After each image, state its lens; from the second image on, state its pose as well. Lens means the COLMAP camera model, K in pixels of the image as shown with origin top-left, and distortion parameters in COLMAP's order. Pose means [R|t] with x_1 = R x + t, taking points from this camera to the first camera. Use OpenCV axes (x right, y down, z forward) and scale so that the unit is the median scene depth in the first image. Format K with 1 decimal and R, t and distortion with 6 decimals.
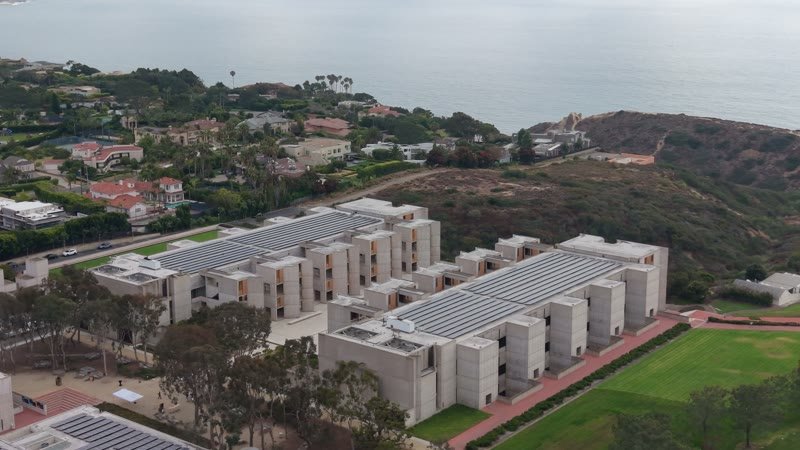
lens RADIAL K [[1127.3, 0, 400.0], [0, 1127.3, 225.0], [0, 0, 1]] dist [0.231826, -0.873533]
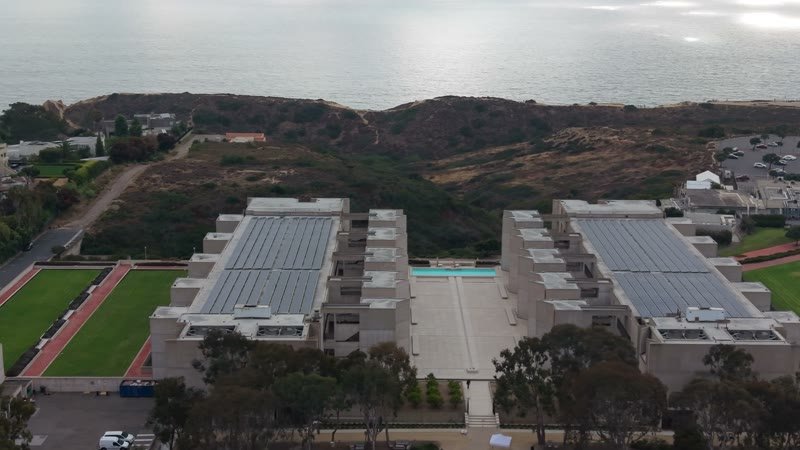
lens RADIAL K [[1127.3, 0, 400.0], [0, 1127.3, 225.0], [0, 0, 1]] dist [0.231826, -0.873533]
pose [[0.785911, -0.141938, 0.601829, -0.361022], [0.135858, 0.989152, 0.055872, -0.029506], [-0.603230, 0.037853, 0.796668, 0.246965]]
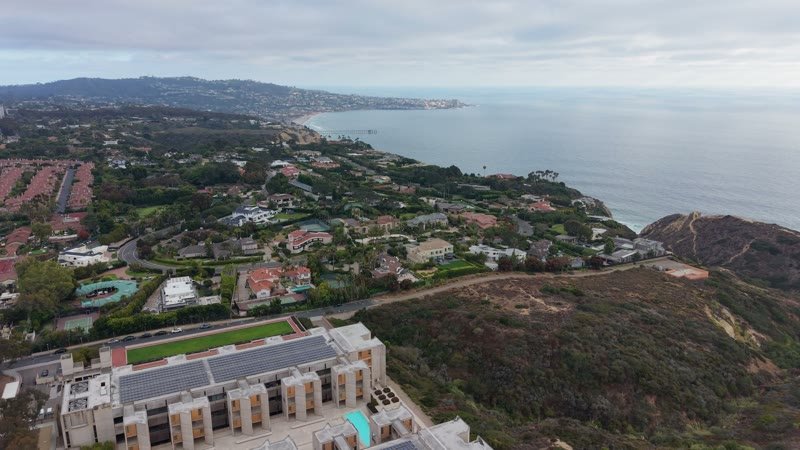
lens RADIAL K [[567.8, 0, 400.0], [0, 567.8, 225.0], [0, 0, 1]] dist [0.052145, -0.068924]
pose [[0.902407, 0.102824, -0.418436, 0.234381], [-0.096398, 0.994672, 0.036531, -0.140192], [0.419963, 0.007371, 0.907511, 0.338018]]
